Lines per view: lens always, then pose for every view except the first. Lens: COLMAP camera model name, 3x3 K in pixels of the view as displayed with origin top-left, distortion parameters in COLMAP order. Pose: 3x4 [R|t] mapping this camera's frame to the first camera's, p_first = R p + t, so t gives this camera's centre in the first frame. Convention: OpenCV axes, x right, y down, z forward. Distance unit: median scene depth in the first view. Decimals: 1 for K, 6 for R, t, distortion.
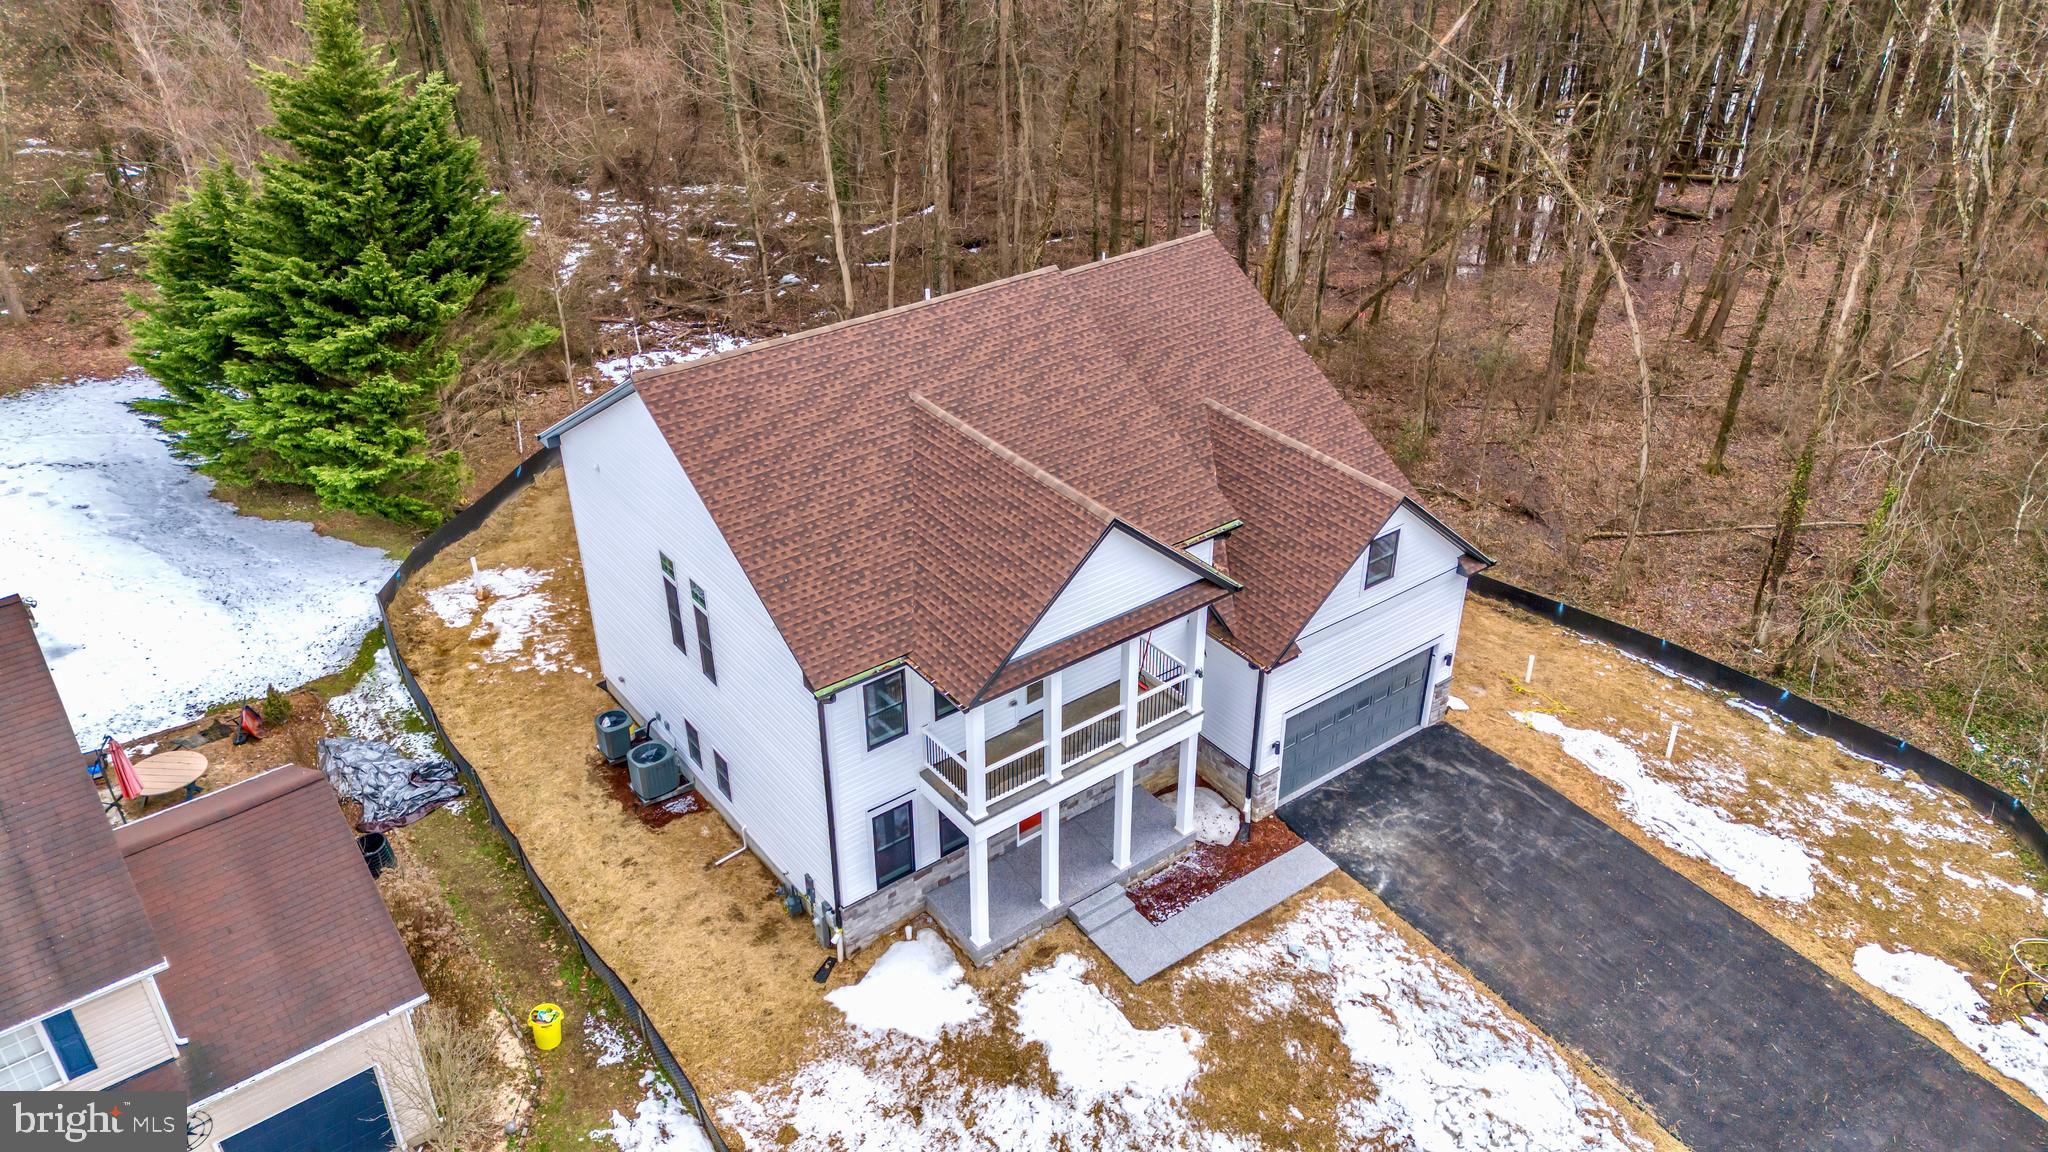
lens RADIAL K [[1513.6, 0, 1024.0], [0, 1513.6, 576.0], [0, 0, 1]] dist [0.058187, -0.065215]
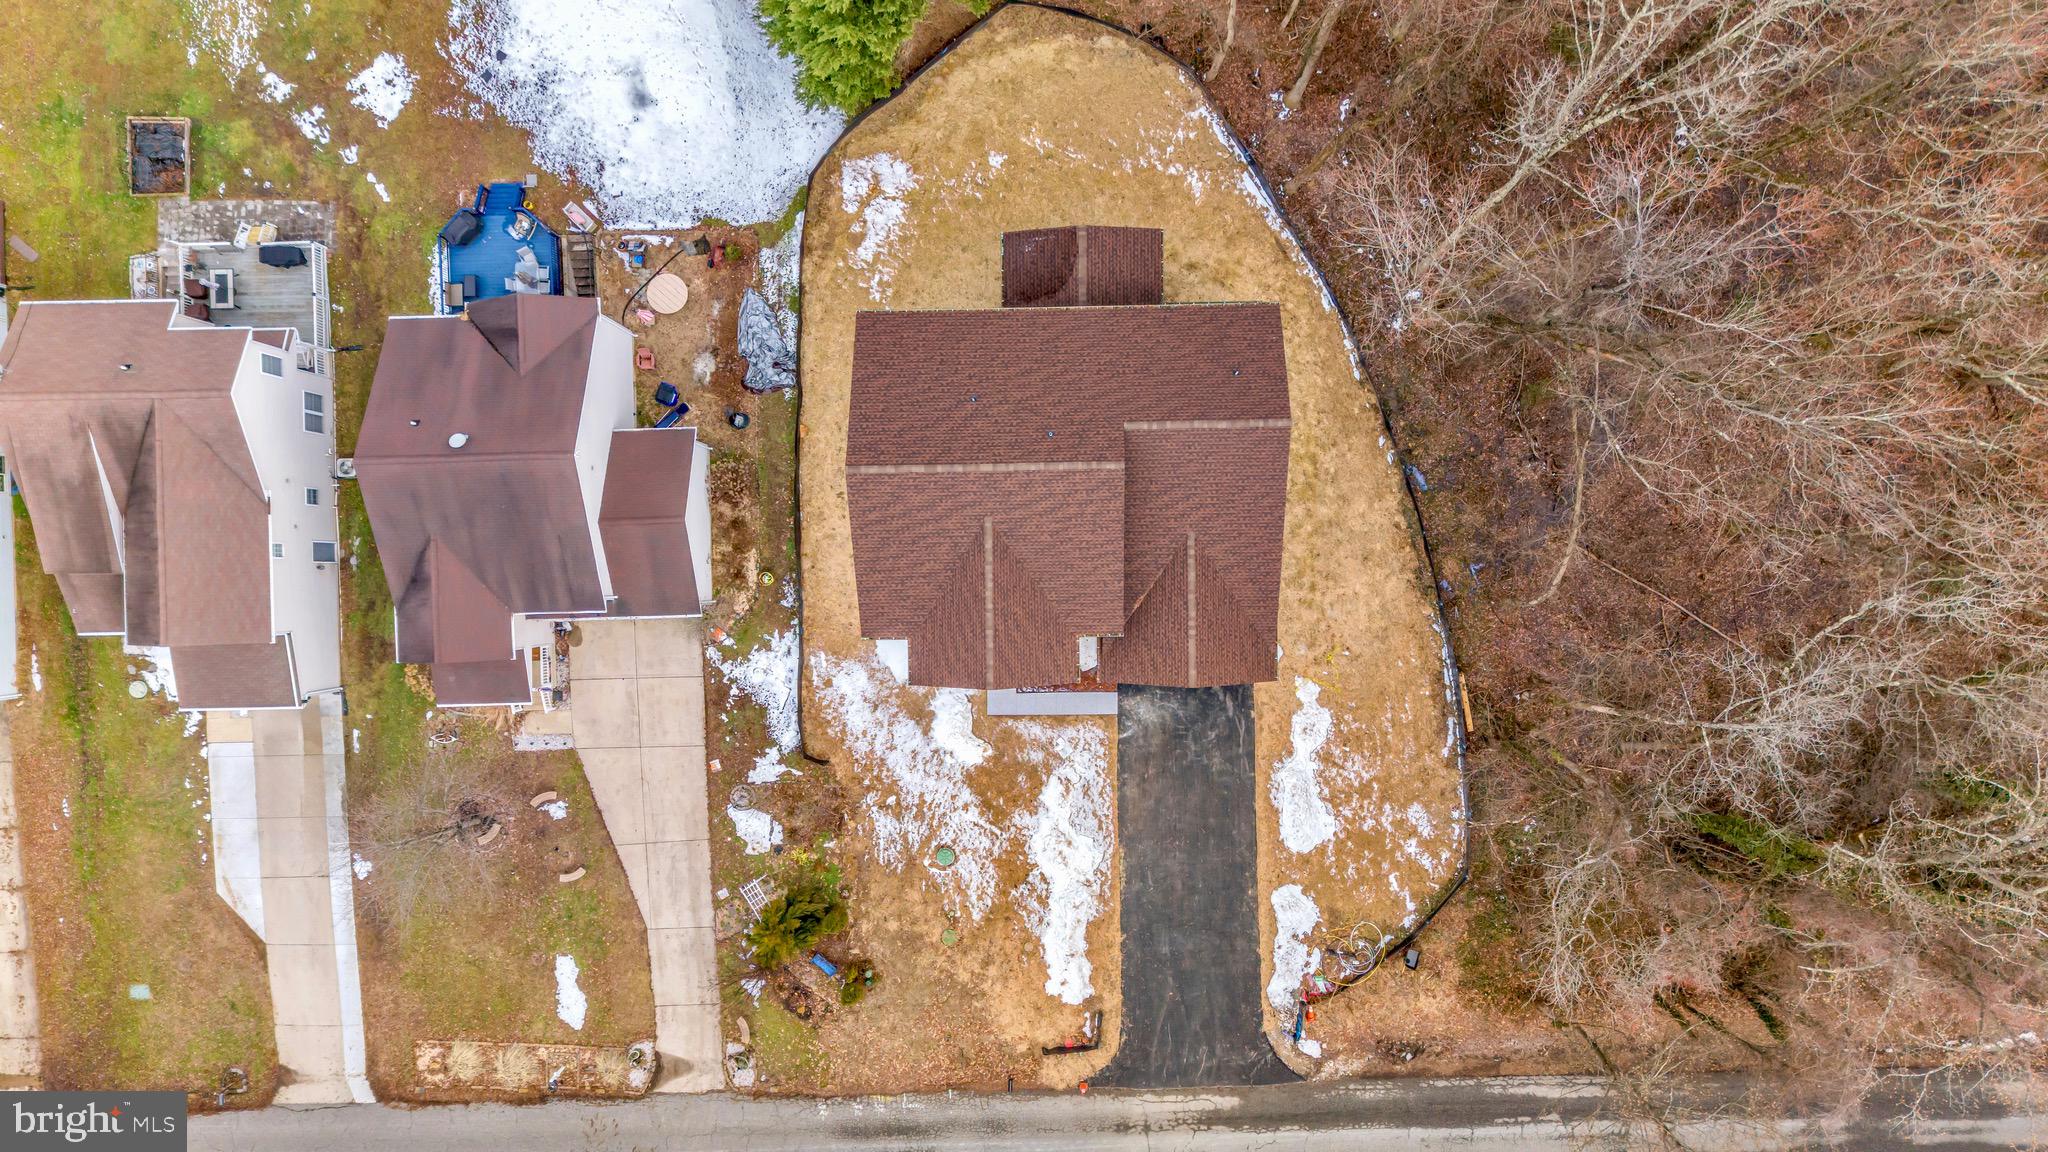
lens RADIAL K [[1513.6, 0, 1024.0], [0, 1513.6, 576.0], [0, 0, 1]] dist [0.058187, -0.065215]
pose [[0.808432, 0.588182, -0.021901, 0.045111], [-0.275336, 0.410802, 0.869156, -1.694083], [0.520219, -0.696623, 0.494053, 0.071985]]
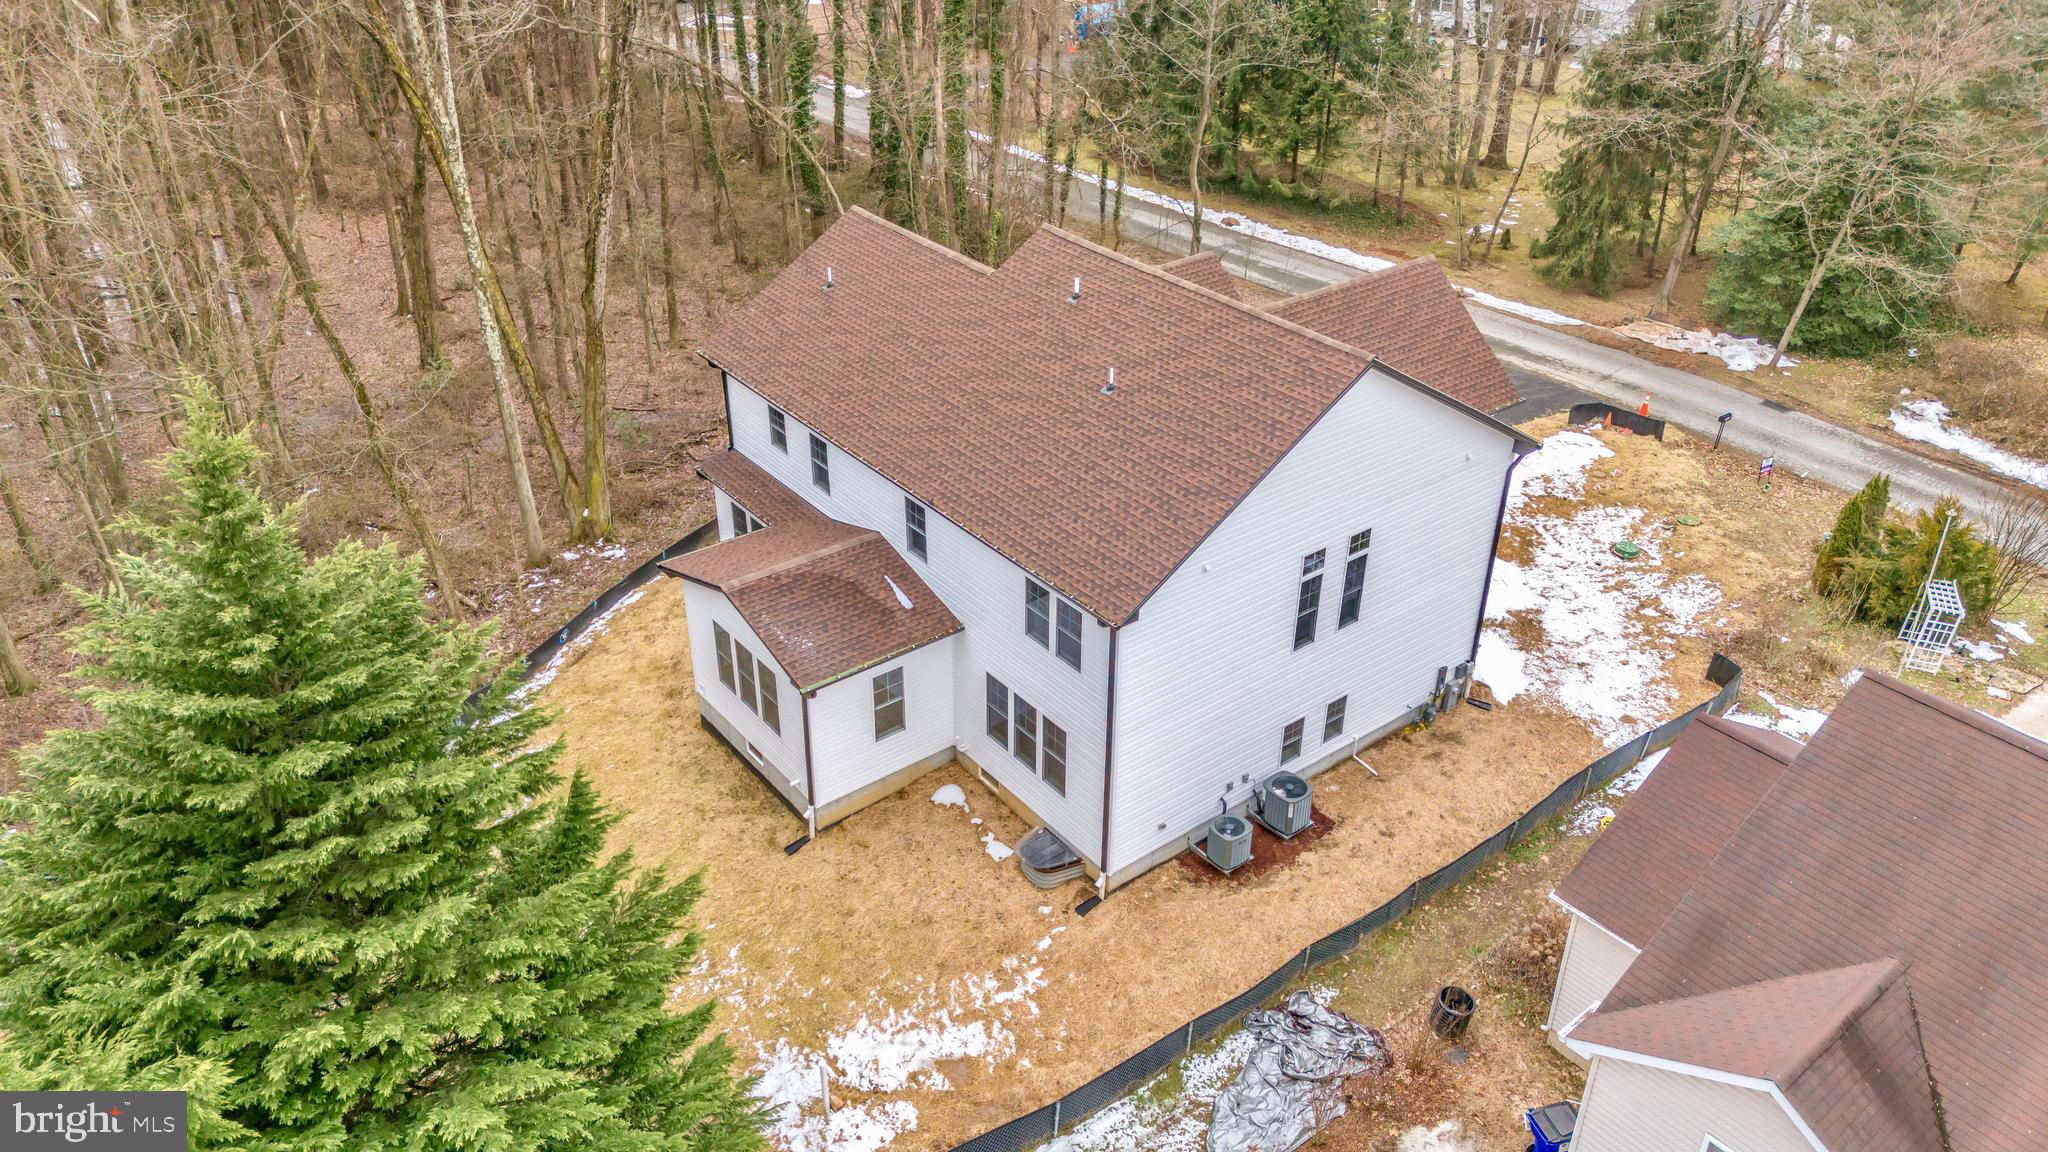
lens RADIAL K [[1513.6, 0, 1024.0], [0, 1513.6, 576.0], [0, 0, 1]] dist [0.058187, -0.065215]
pose [[-0.020500, -0.517748, 0.855288, -1.122347], [0.510592, 0.730075, 0.454188, -0.568145], [-0.859579, 0.446013, 0.249391, 0.949423]]
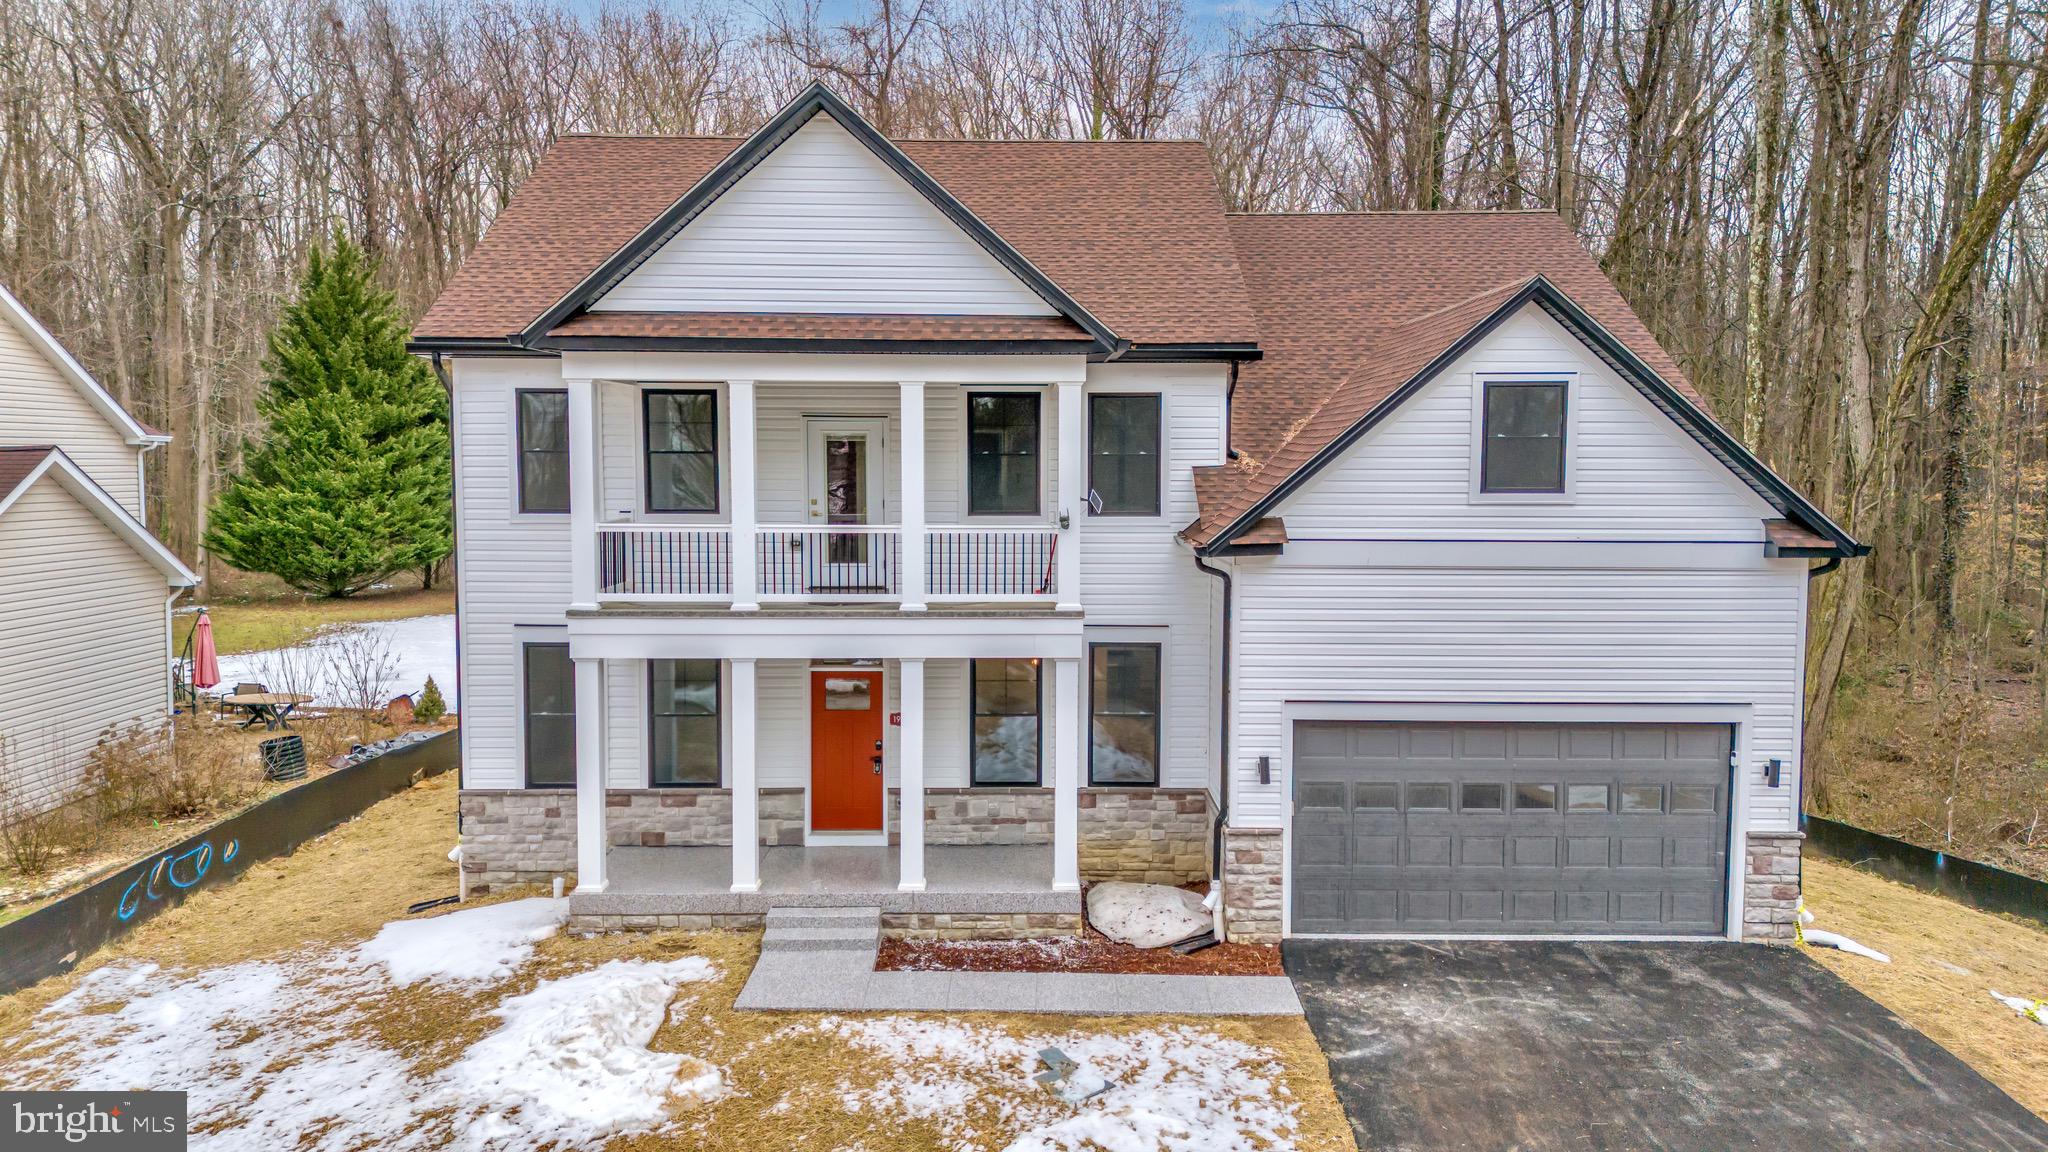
lens RADIAL K [[1513.6, 0, 1024.0], [0, 1513.6, 576.0], [0, 0, 1]] dist [0.058187, -0.065215]
pose [[0.801402, 0.052032, -0.595859, 0.431439], [-0.317704, 0.881087, -0.350357, 0.278676], [0.506774, 0.470083, 0.722635, 0.592659]]
